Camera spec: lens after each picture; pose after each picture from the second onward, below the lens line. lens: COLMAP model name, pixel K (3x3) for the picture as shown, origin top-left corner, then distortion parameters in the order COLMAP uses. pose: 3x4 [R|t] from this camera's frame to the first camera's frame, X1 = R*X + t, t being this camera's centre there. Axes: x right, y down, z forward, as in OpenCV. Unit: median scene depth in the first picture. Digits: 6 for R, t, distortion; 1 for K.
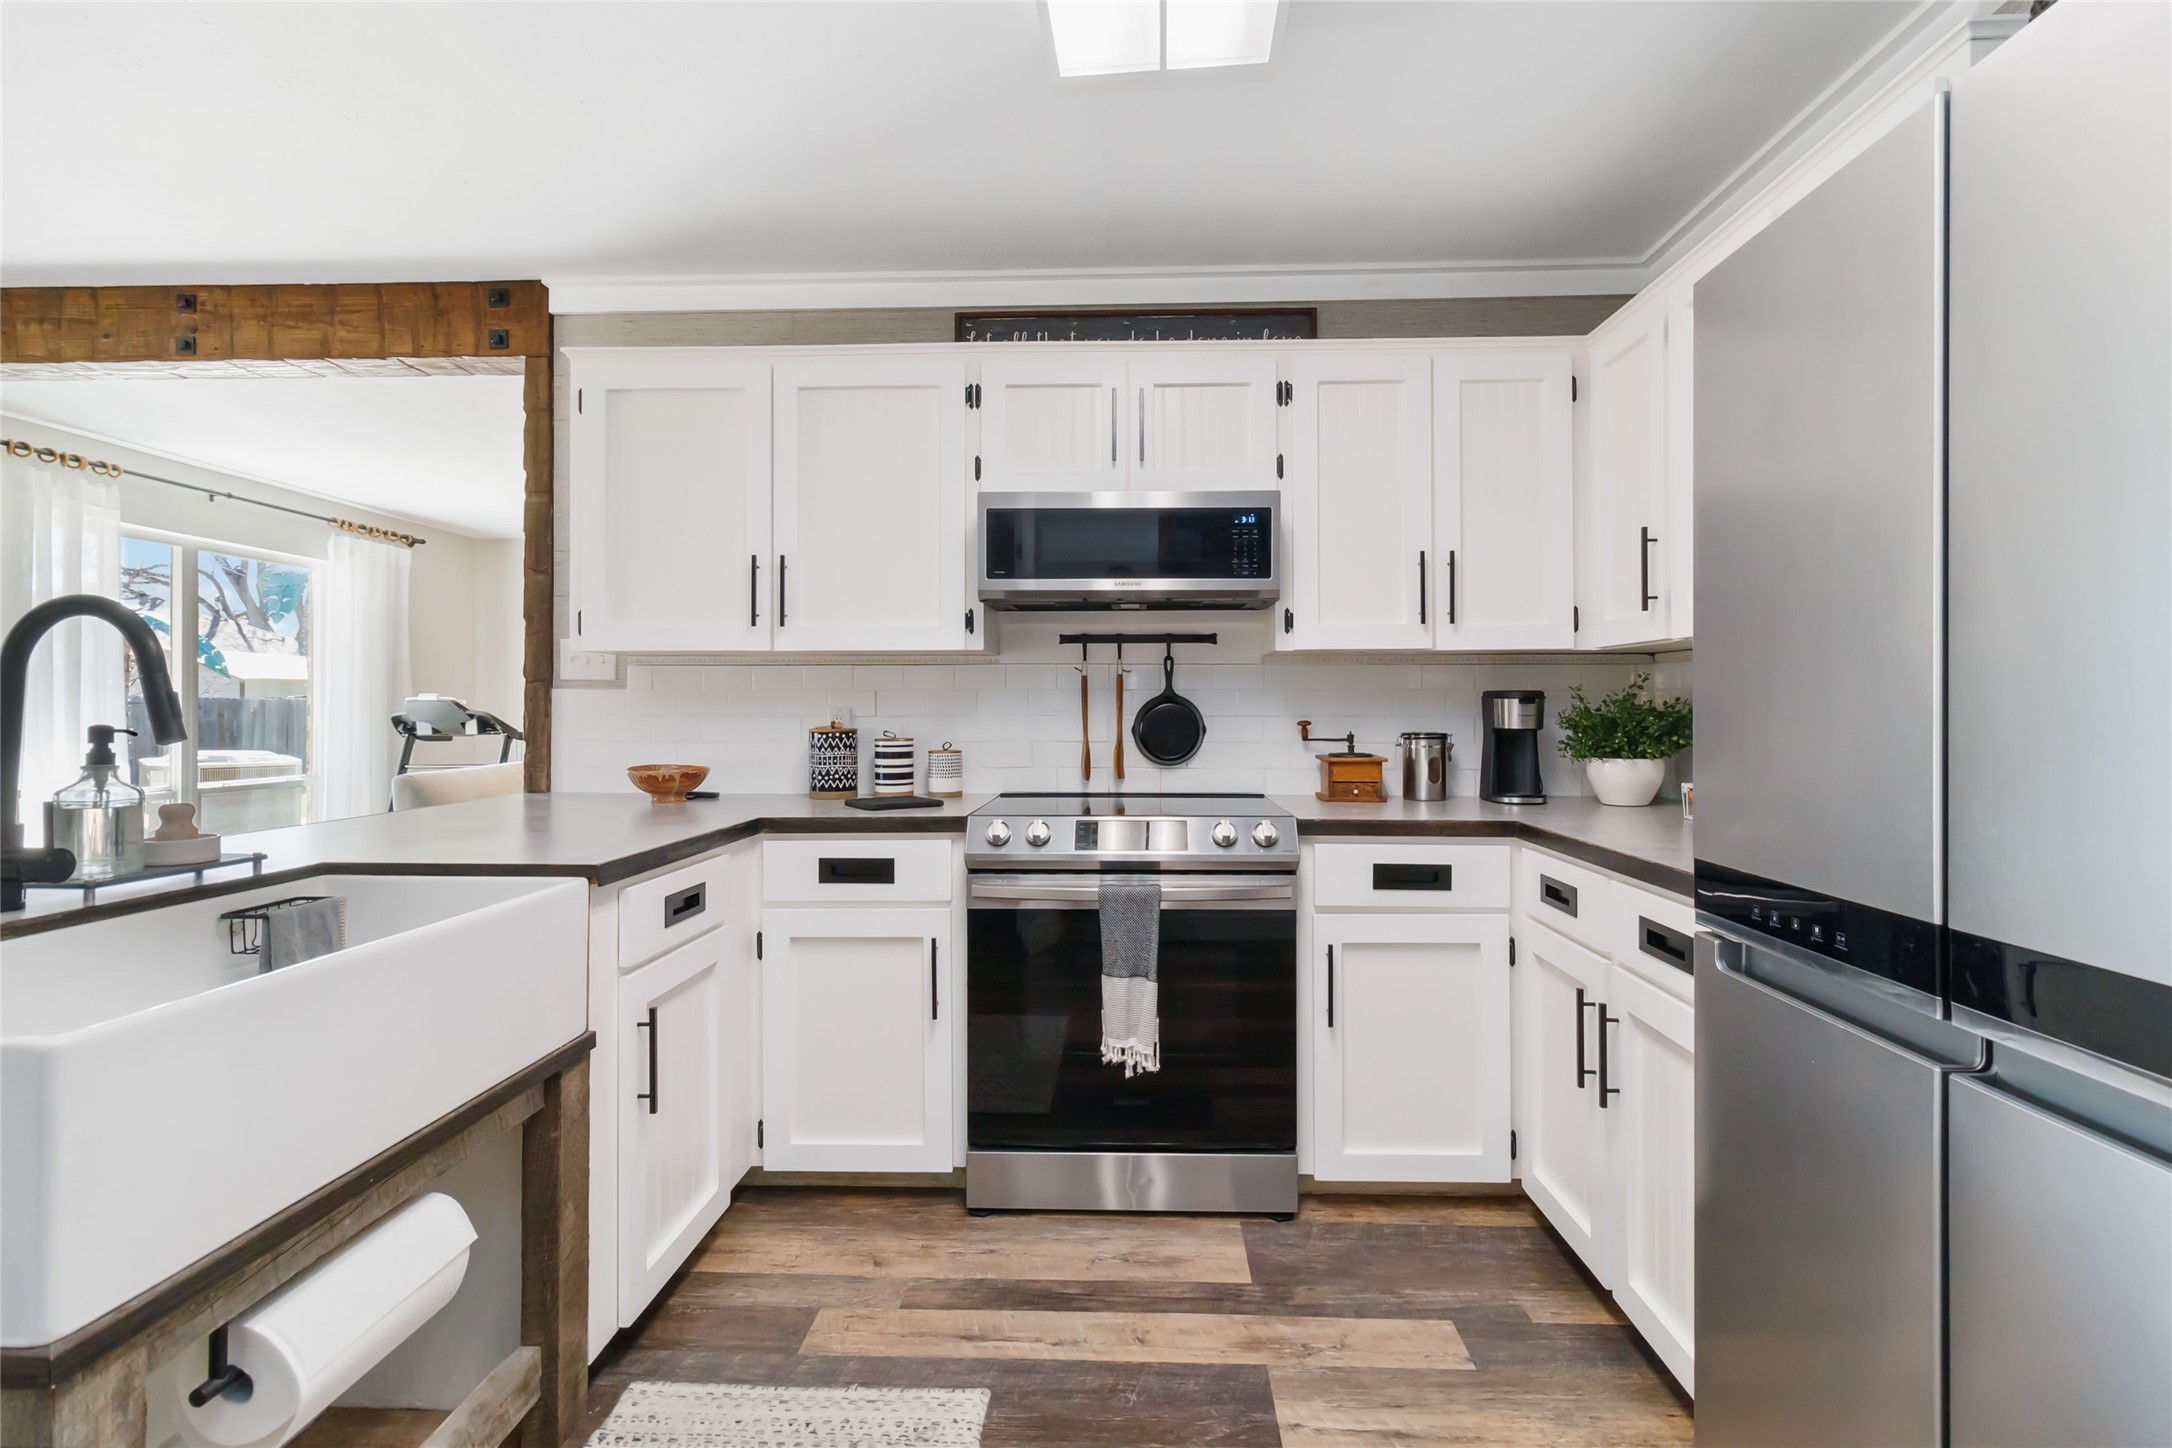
lens RADIAL K [[1014.5, 0, 1092.6], [0, 1014.5, 704.6], [0, 0, 1]] dist [0.004605, 0.000136]
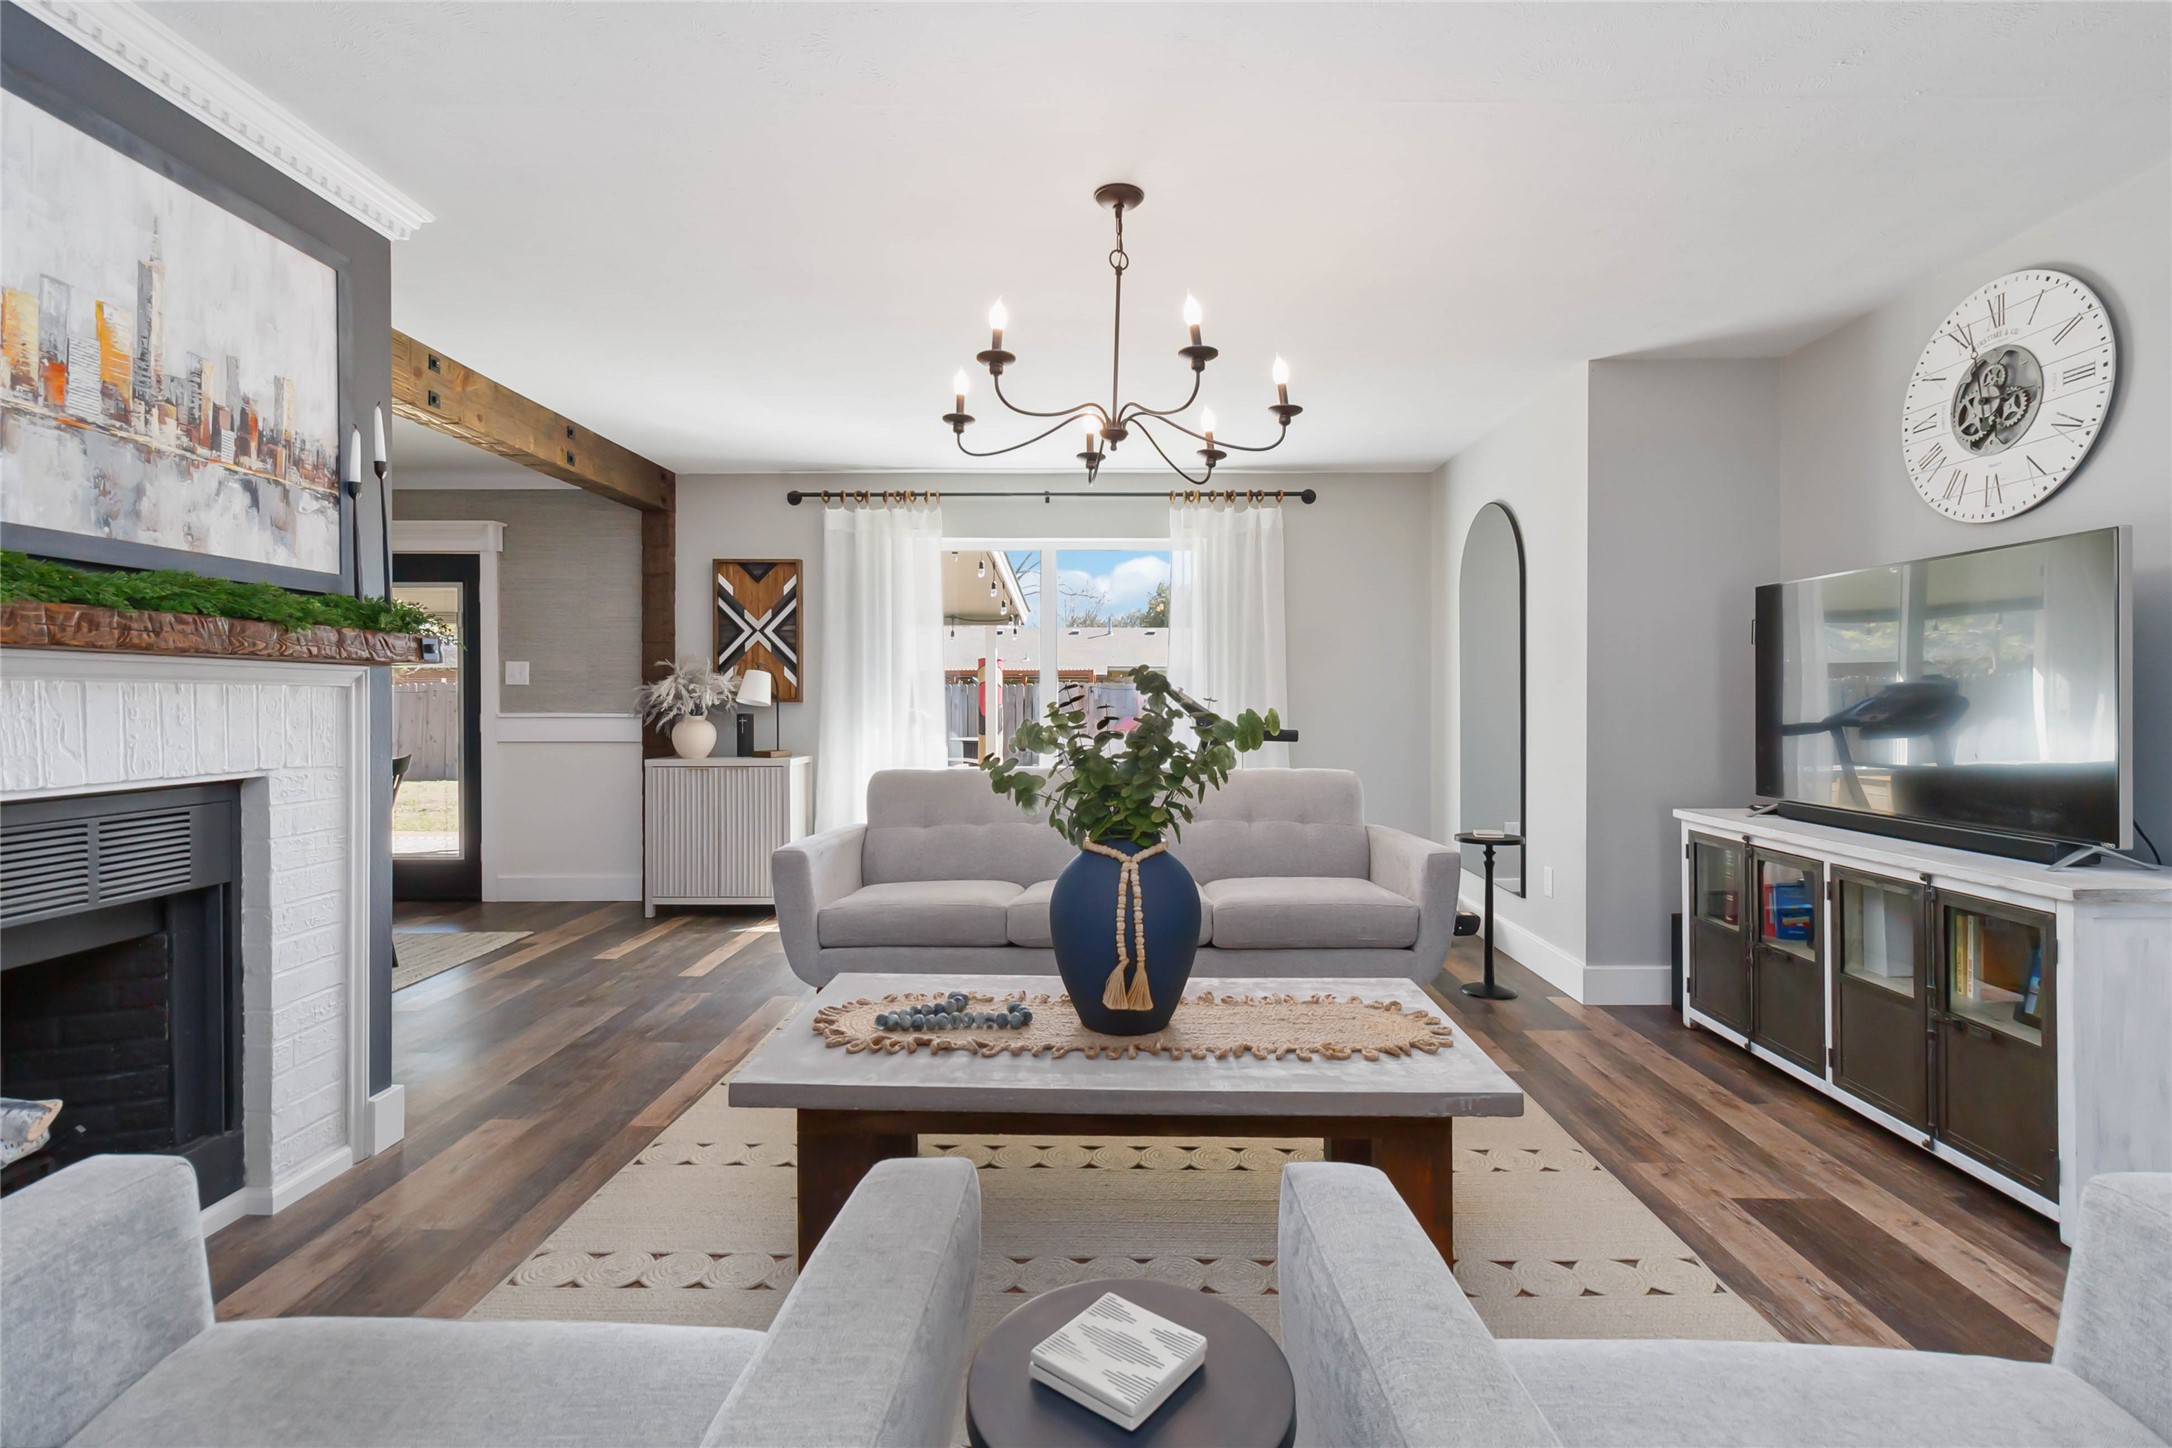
lens RADIAL K [[1027.8, 0, 1095.7], [0, 1027.8, 702.9], [0, 0, 1]] dist [0.001428, 0.000241]
pose [[0.020873, 0.007233, -0.999756, 0.413365], [0.003017, 0.999969, 0.007298, 0.005429], [0.999778, -0.003168, 0.020851, 2.002148]]
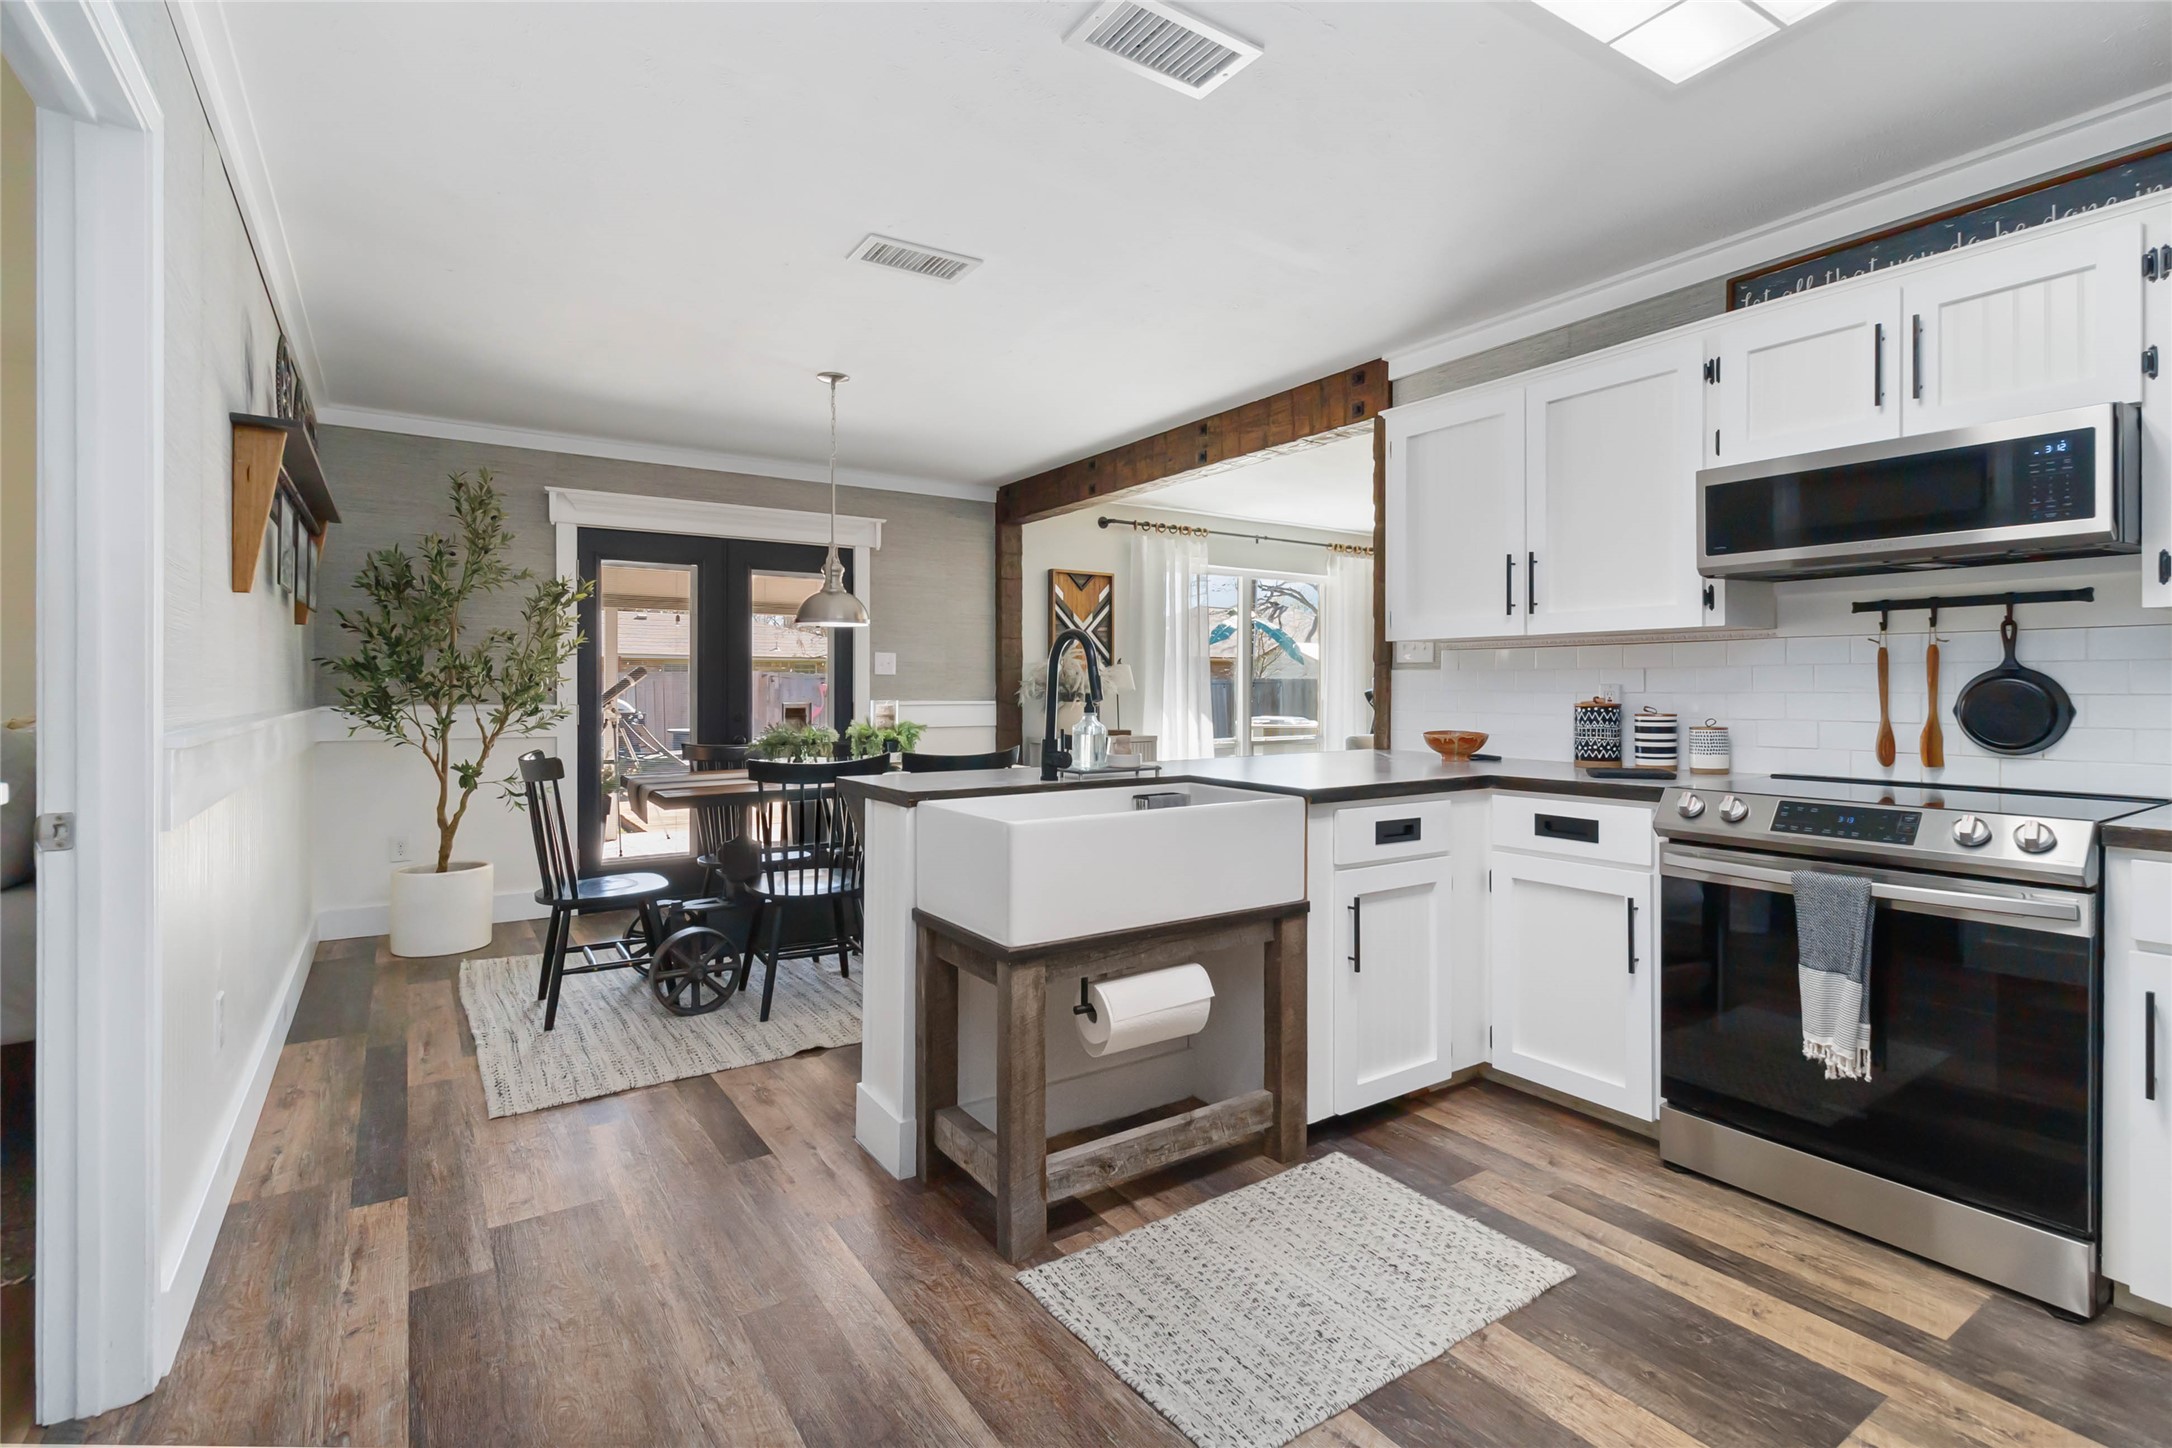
lens RADIAL K [[1006.6, 0, 1099.4], [0, 1006.6, 696.6], [0, 0, 1]] dist [0.004073, 0.000108]
pose [[0.594934, 0.008484, -0.803730, 0.307998], [0.002355, 0.999922, 0.012299, 0.001896], [0.803771, -0.009210, 0.594867, -0.072973]]
